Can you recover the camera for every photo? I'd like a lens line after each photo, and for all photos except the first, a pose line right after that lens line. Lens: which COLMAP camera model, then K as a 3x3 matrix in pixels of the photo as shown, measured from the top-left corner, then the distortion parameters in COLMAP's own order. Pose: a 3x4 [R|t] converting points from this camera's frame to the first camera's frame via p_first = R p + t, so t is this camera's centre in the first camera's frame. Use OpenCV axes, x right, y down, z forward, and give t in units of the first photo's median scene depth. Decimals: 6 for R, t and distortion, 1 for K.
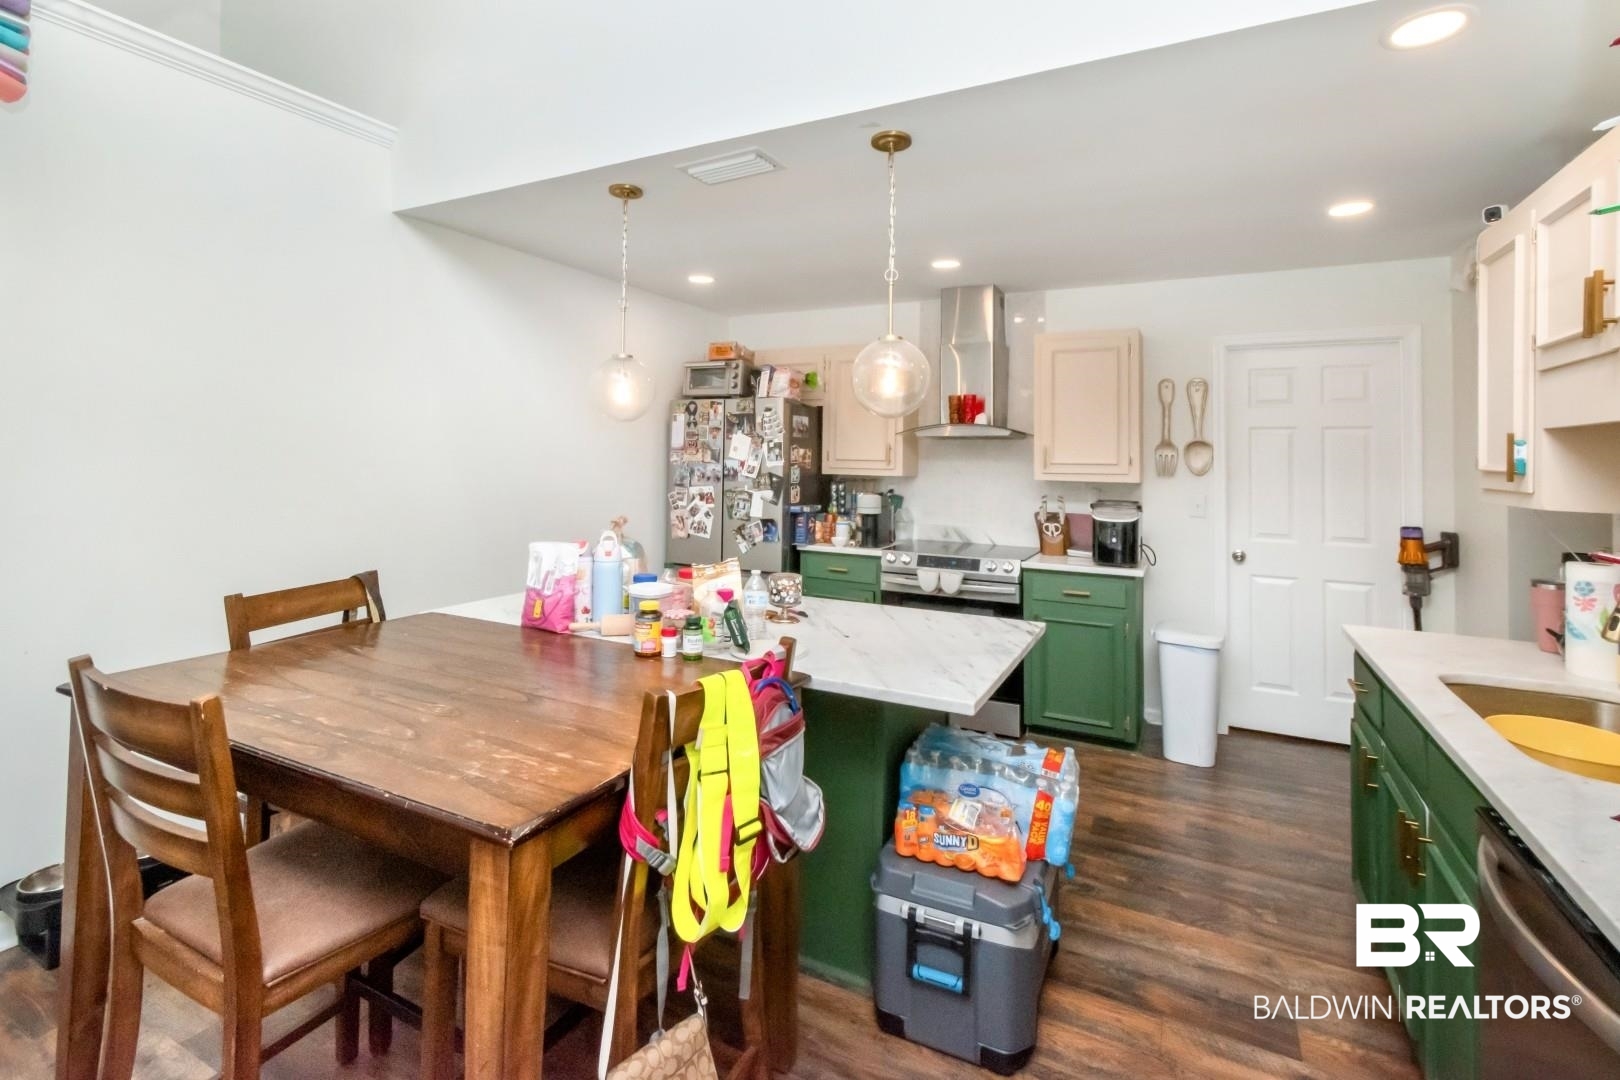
lens RADIAL K [[763.3, 0, 797.8], [0, 763.3, 438.1], [0, 0, 1]] dist [0.003478, 0.000197]
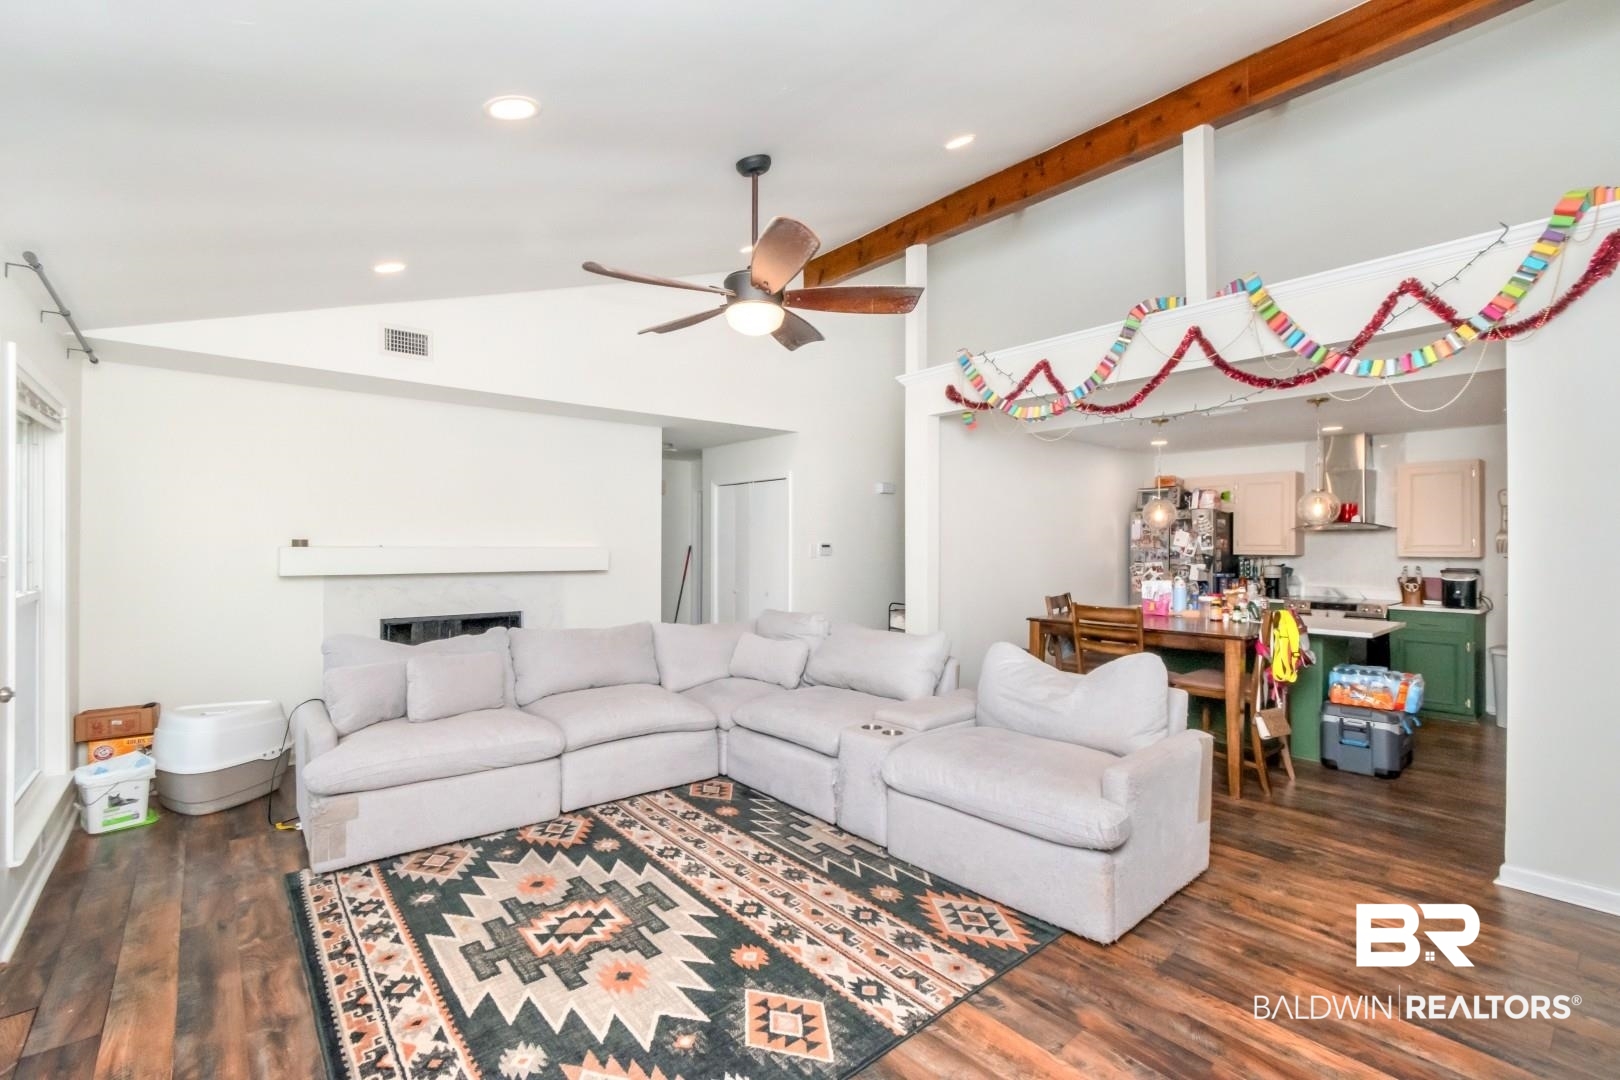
lens RADIAL K [[713.7, 0, 807.4], [0, 713.7, 547.3], [0, 0, 1]] dist [0.006011, 0.000242]
pose [[0.926751, -0.012128, -0.375479, -0.250887], [0.022170, 0.999502, 0.022437, -0.023415], [0.375021, -0.029118, 0.926559, -0.787697]]
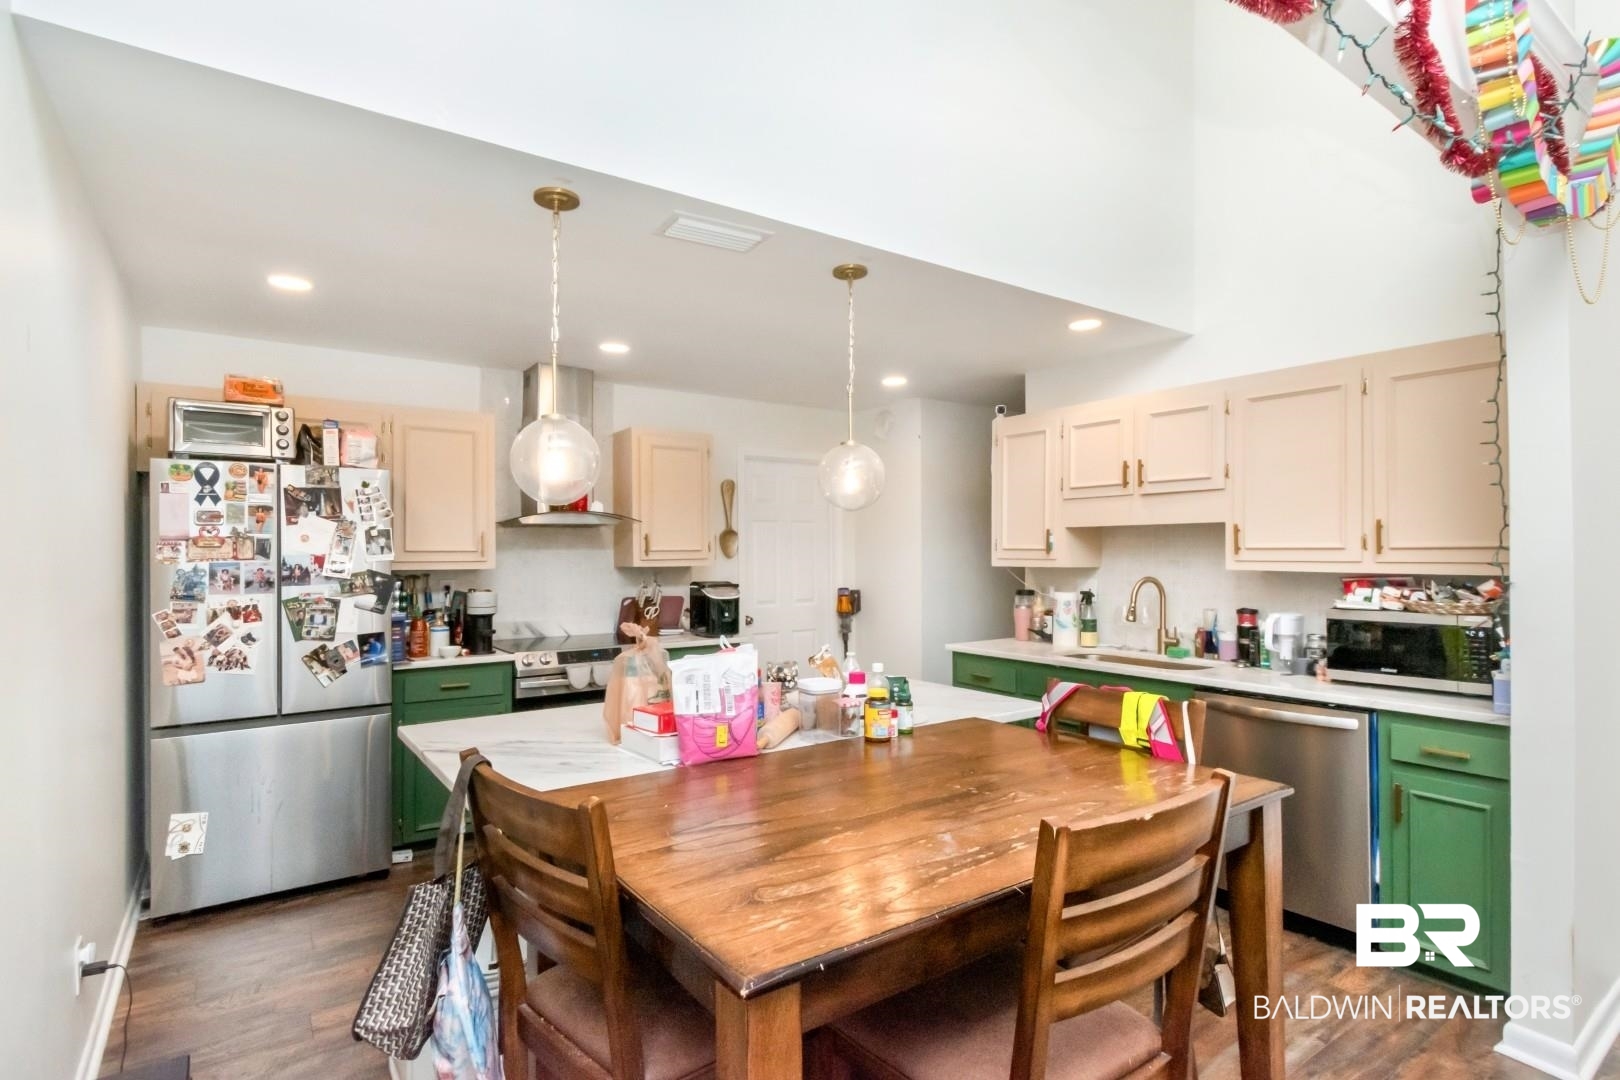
lens RADIAL K [[814.8, 0, 812.7], [0, 814.8, 539.7], [0, 0, 1]] dist [0.002115, -0.000055]
pose [[0.453136, -0.006705, 0.891416, -0.535398], [-0.011677, 0.999841, 0.013457, 0.000106], [-0.891365, -0.016507, 0.452986, 0.259884]]
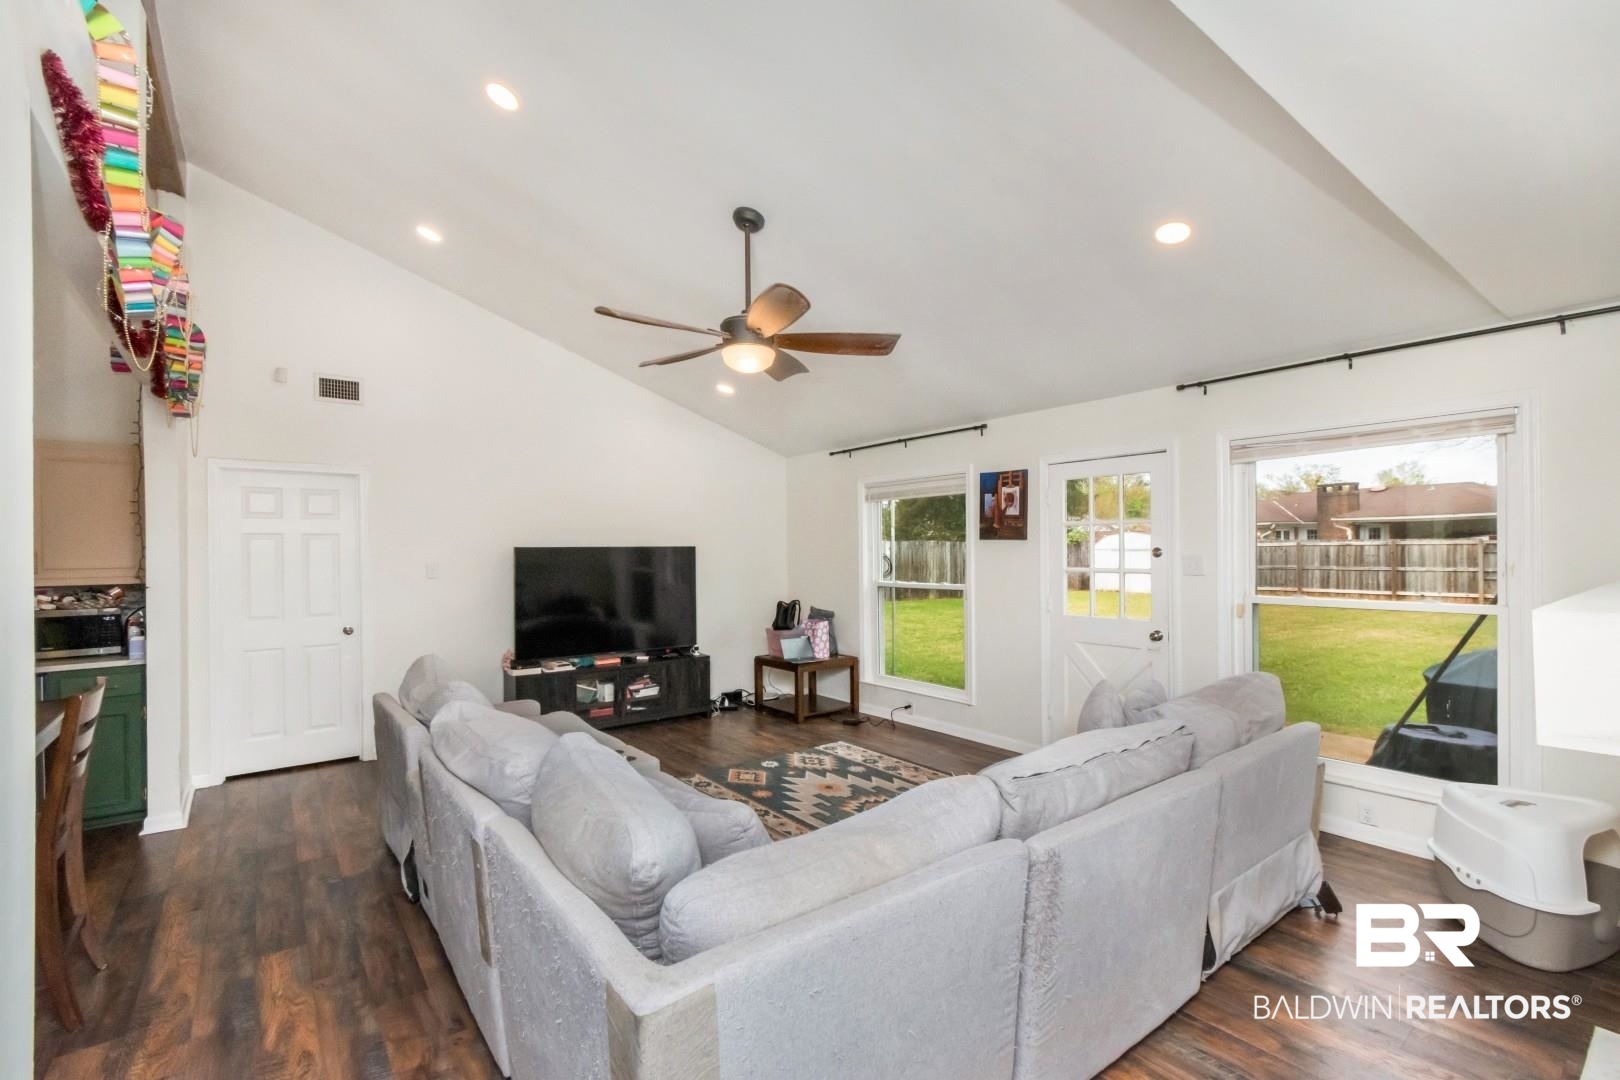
lens RADIAL K [[713.7, 0, 806.1], [0, 713.7, 552.4], [0, 0, 1]] dist [0.006011, 0.000242]
pose [[-0.906480, -0.008546, 0.422163, -0.962231], [-0.014843, 0.999822, -0.011632, -0.014114], [-0.421989, -0.016811, -0.906445, 0.553819]]
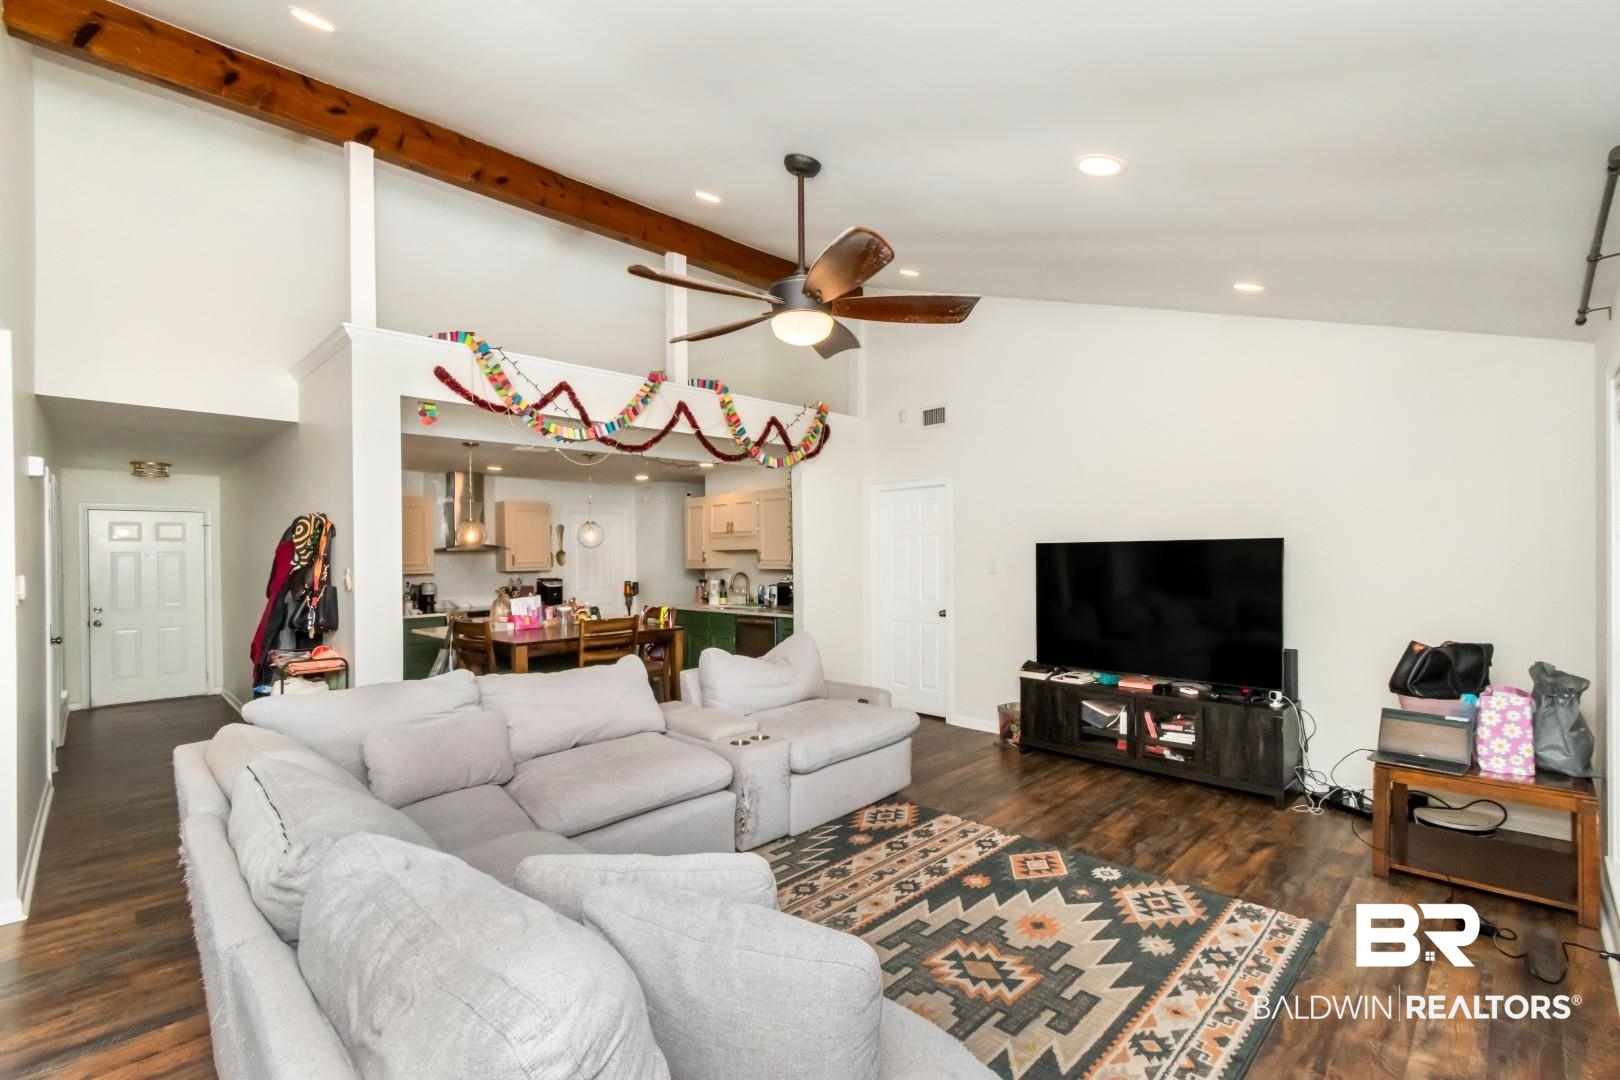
lens RADIAL K [[713.7, 0, 814.4], [0, 713.7, 569.7], [0, 0, 1]] dist [0.006011, 0.000242]
pose [[0.295462, -0.041822, 0.954439, -1.217895], [-0.005155, 0.998957, 0.045368, -0.039071], [-0.955340, -0.018325, 0.294939, -0.353828]]
